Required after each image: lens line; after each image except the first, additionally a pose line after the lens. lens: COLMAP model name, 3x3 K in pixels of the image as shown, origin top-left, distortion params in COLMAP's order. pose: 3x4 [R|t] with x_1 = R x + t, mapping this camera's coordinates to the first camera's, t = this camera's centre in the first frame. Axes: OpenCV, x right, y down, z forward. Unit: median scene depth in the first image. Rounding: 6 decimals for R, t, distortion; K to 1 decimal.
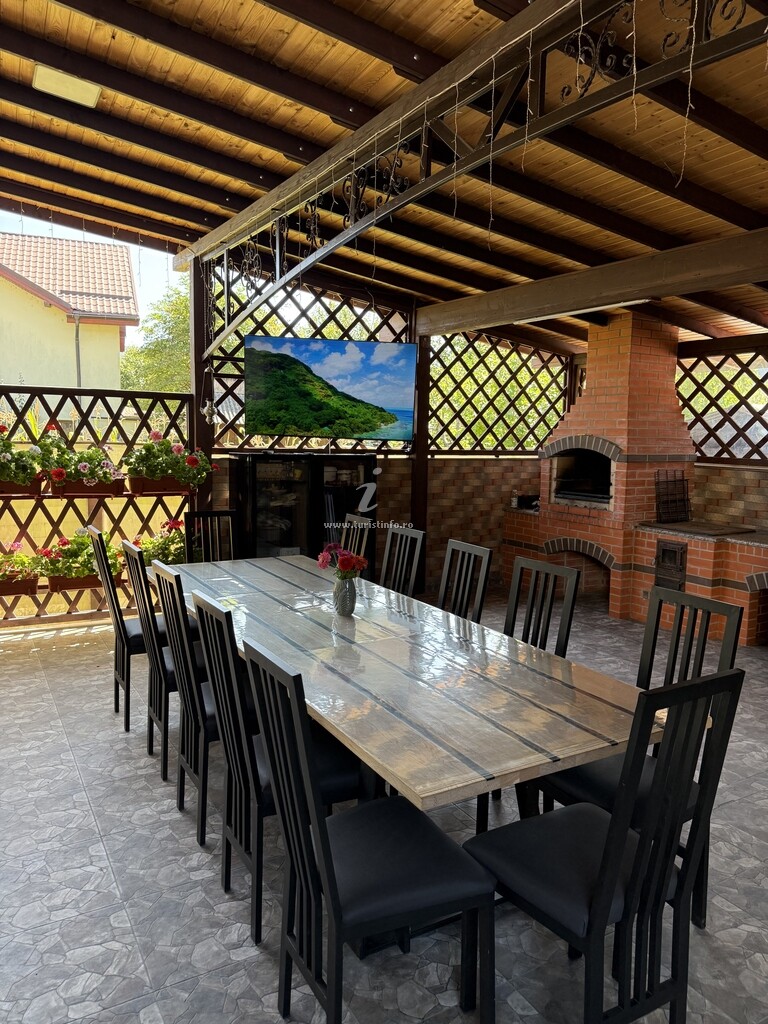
lens RADIAL K [[728.0, 0, 384.0], [0, 728.0, 512.0], [0, 0, 1]] dist [0.115760, -0.214957]
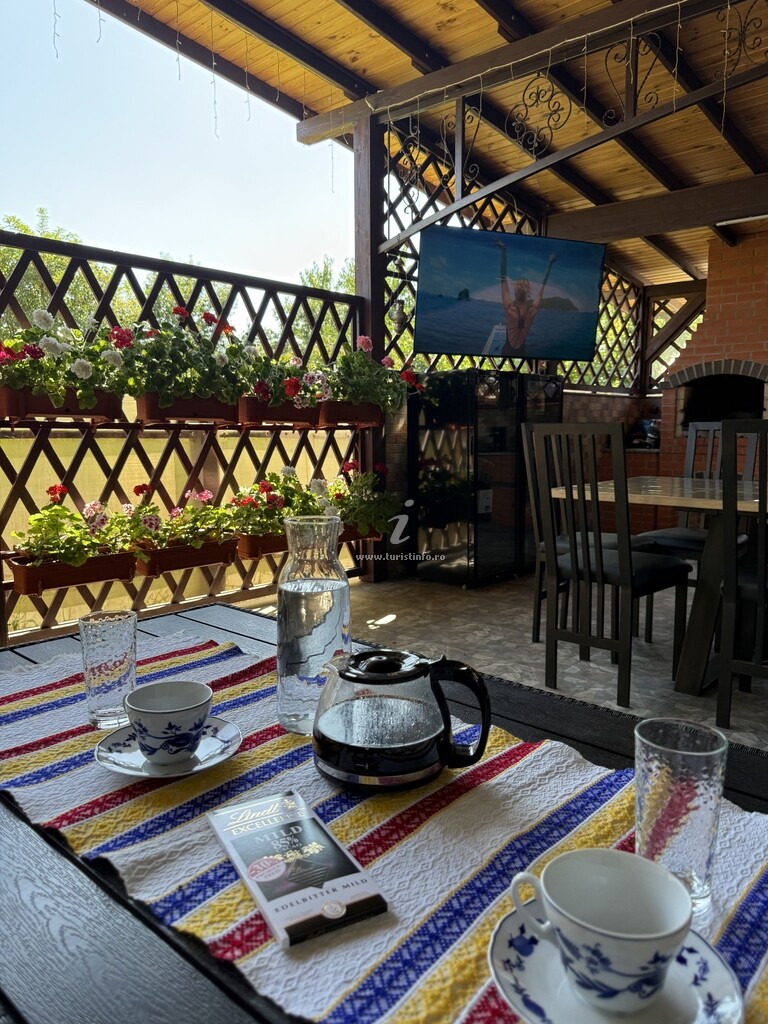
lens RADIAL K [[728.0, 0, 384.0], [0, 728.0, 512.0], [0, 0, 1]] dist [0.115760, -0.214957]
pose [[0.949217, -0.061644, 0.308525, -0.460953], [0.059389, 0.998095, 0.016704, 0.049384], [-0.308967, 0.002467, 0.951069, 0.243035]]
